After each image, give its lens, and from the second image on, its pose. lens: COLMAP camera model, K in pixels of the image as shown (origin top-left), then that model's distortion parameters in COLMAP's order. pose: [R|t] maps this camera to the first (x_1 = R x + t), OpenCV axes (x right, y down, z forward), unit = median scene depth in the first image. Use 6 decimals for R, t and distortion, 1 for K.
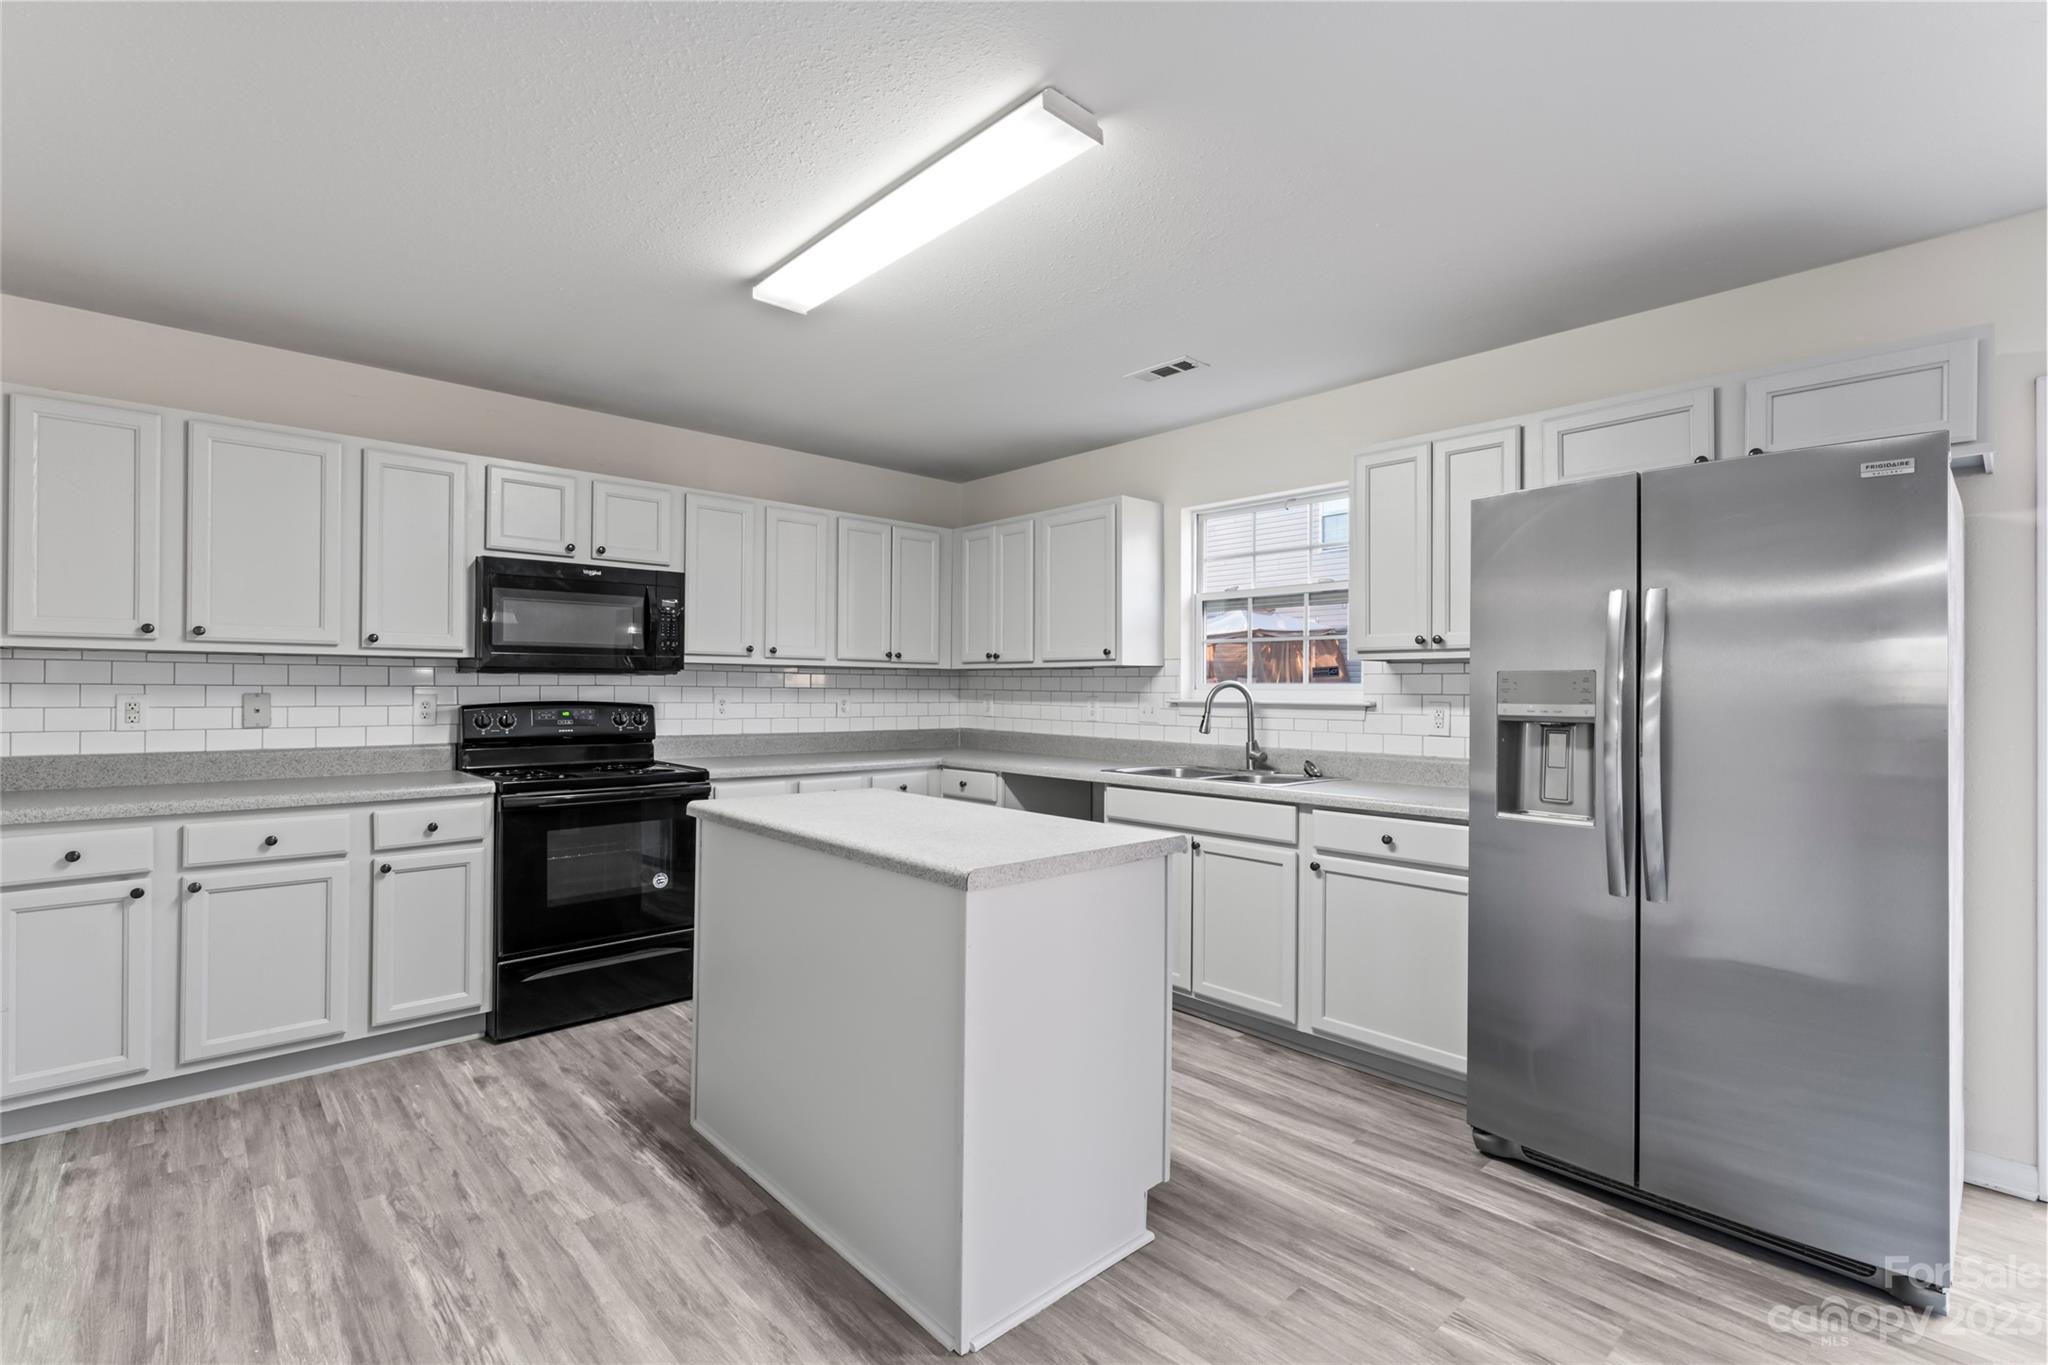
lens RADIAL K [[900.0, 0, 1024.0], [0, 900.0, 682.5], [0, 0, 1]] dist [-0.000236, 0.000141]
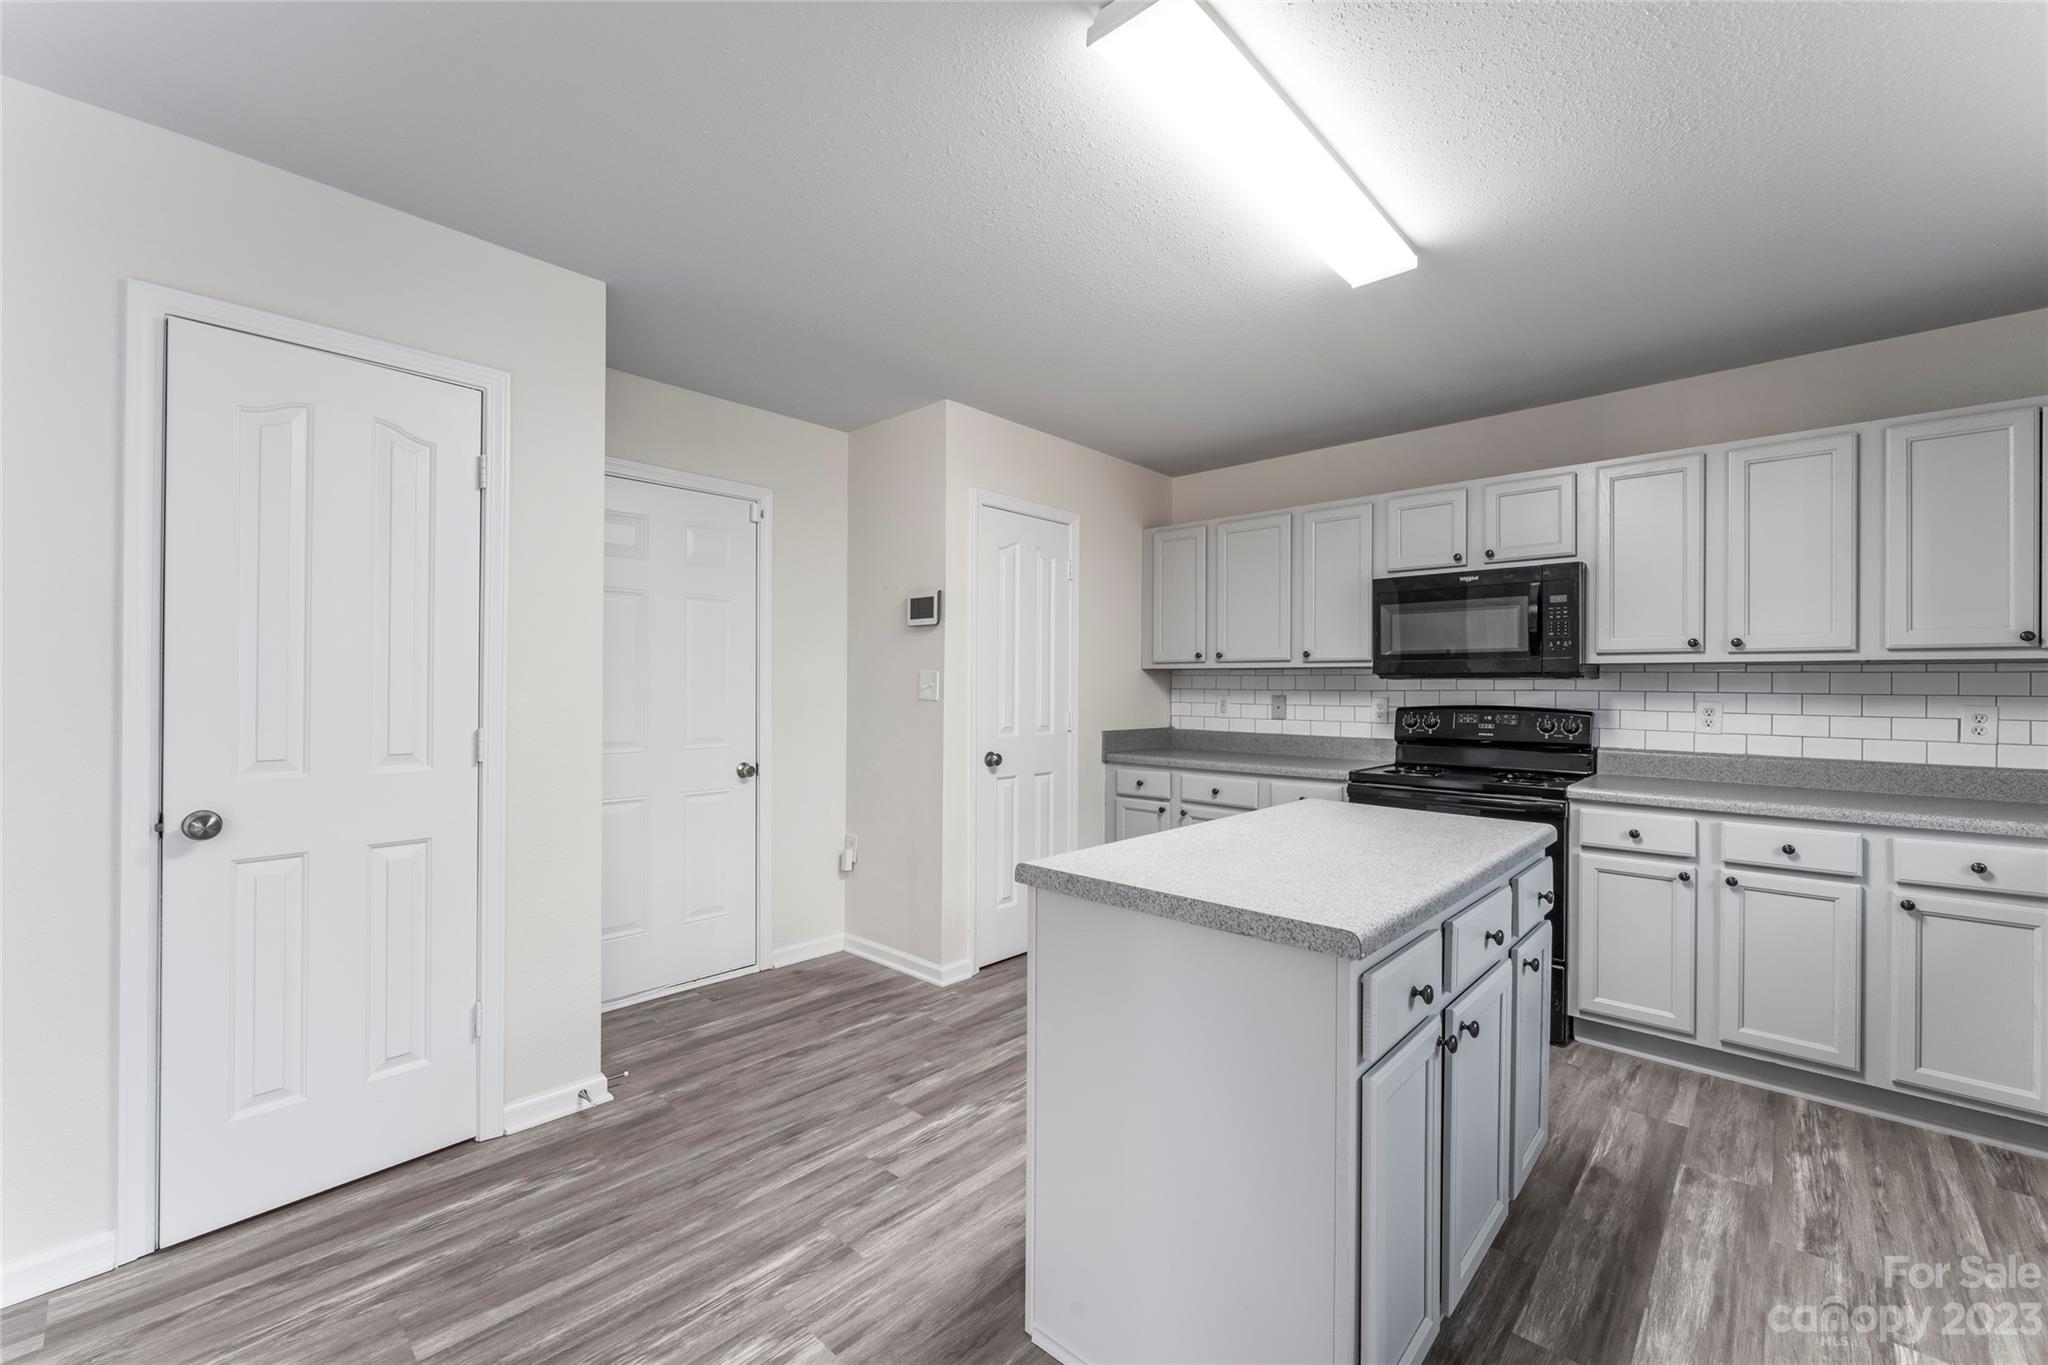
lens RADIAL K [[866.8, 0, 999.0], [0, 866.8, 681.6], [0, 0, 1]] dist [0.000995, 0.000194]
pose [[0.062279, -0.012396, -0.997982, 0.468195], [0.000304, 0.999923, -0.012401, 0.006017], [0.998059, 0.000469, 0.062278, 0.417266]]
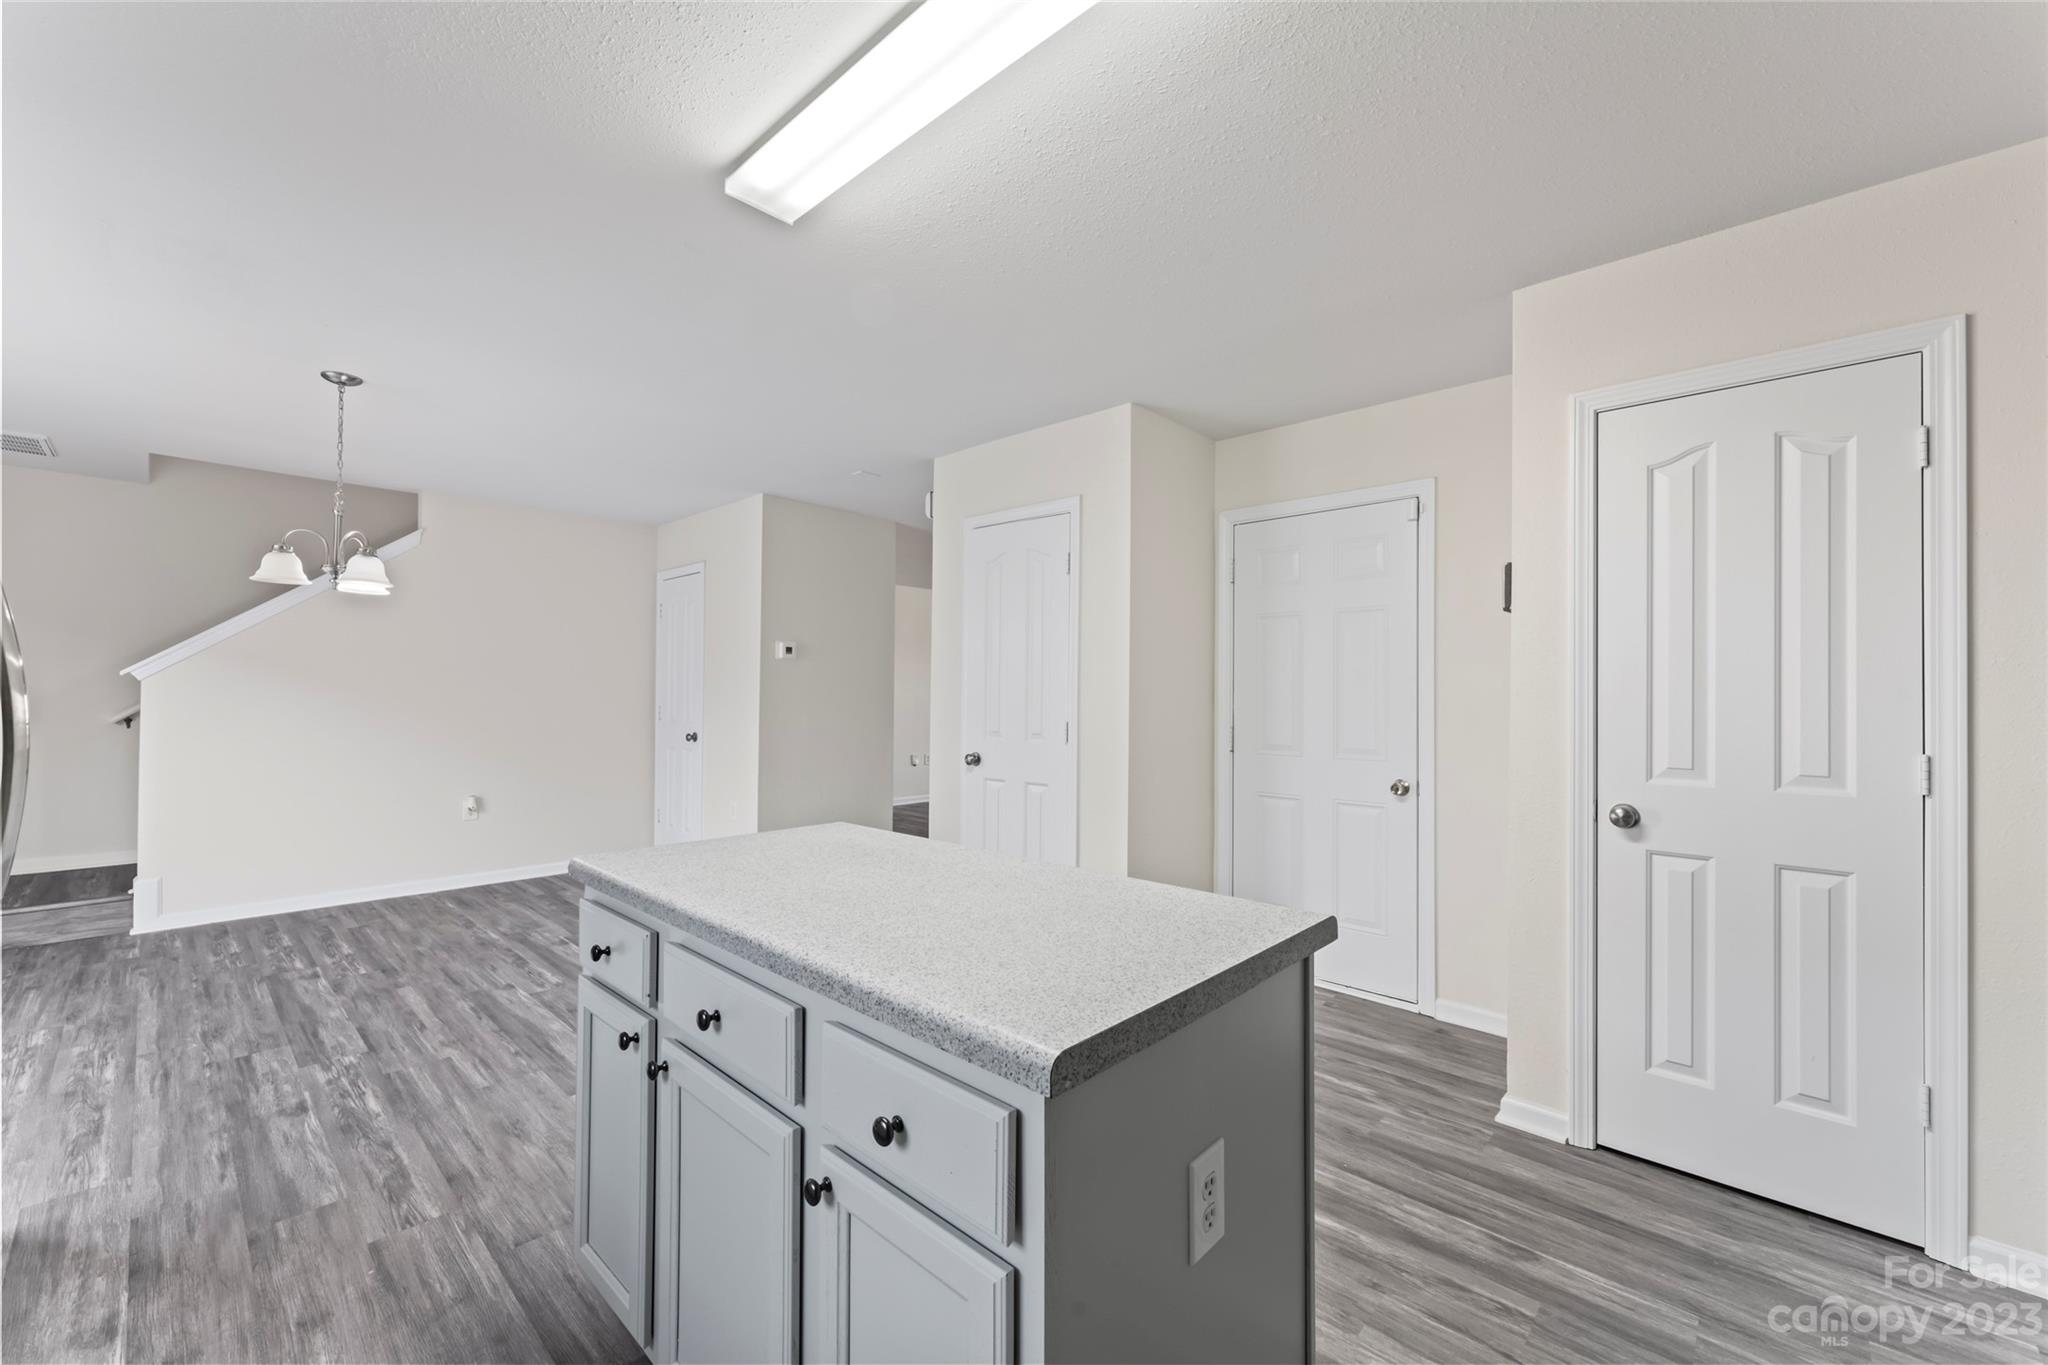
lens RADIAL K [[796.1, 0, 1024.0], [0, 796.1, 682.5], [0, 0, 1]] dist [0.001164, 0.000028]
pose [[-0.996560, -0.015270, -0.081453, -0.110093], [-0.013566, 0.999678, -0.021433, 0.006524], [0.081754, -0.020254, -0.996447, 1.055349]]
